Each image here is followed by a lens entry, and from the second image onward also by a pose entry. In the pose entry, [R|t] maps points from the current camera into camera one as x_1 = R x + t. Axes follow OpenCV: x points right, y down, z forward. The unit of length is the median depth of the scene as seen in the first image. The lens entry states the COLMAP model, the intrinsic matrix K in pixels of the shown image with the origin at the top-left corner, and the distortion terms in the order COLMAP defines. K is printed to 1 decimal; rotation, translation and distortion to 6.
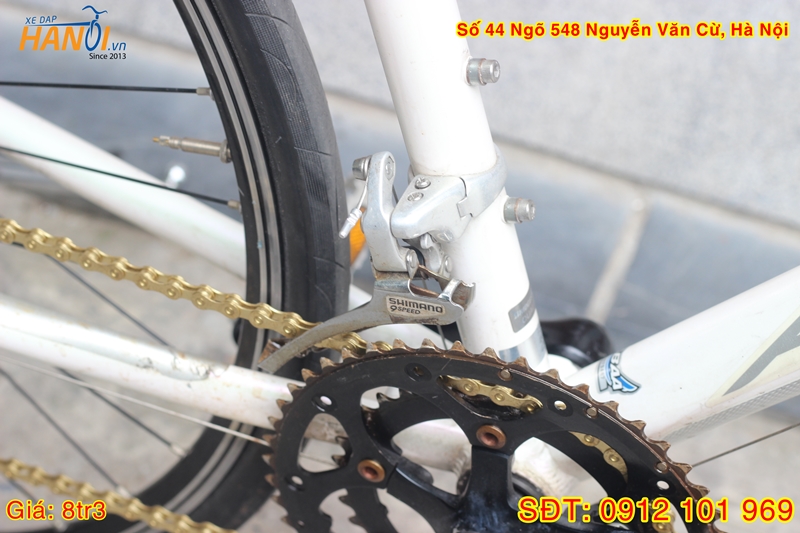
lens RADIAL K [[1886.1, 0, 400.0], [0, 1886.1, 266.5], [0, 0, 1]] dist [-0.145412, 0.373102]
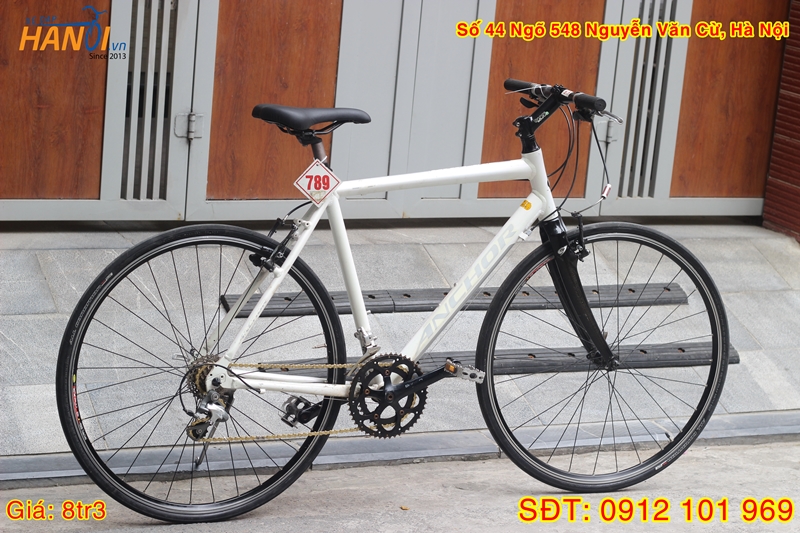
lens RADIAL K [[1886.1, 0, 400.0], [0, 1886.1, 266.5], [0, 0, 1]] dist [-0.145412, 0.373102]
pose [[0.692678, -0.103078, 0.713843, -4.042562], [0.491261, 0.792077, -0.362320, 1.956389], [-0.528071, 0.601654, 0.599293, -2.722371]]
